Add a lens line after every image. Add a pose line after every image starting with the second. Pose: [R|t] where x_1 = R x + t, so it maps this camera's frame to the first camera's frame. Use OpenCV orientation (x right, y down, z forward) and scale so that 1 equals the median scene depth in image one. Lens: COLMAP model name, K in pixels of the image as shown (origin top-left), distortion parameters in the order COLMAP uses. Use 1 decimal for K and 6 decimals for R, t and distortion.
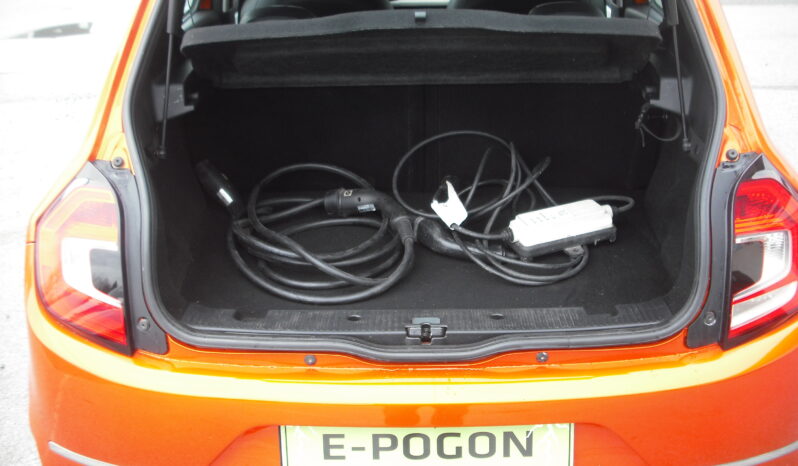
lens RADIAL K [[834.8, 0, 399.0], [0, 834.8, 233.0], [0, 0, 1]] dist [-0.152841, 0.006441]
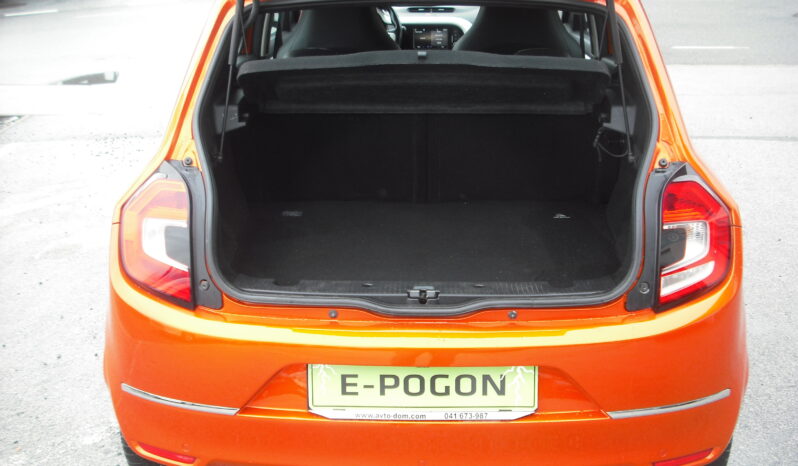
lens RADIAL K [[834.8, 0, 399.0], [0, 834.8, 233.0], [0, 0, 1]] dist [-0.152841, 0.006441]
pose [[0.999766, 0.016101, -0.014474, 0.012457], [-0.017080, 0.997383, -0.070254, 0.113883], [0.013305, 0.070485, 0.997424, -0.297248]]
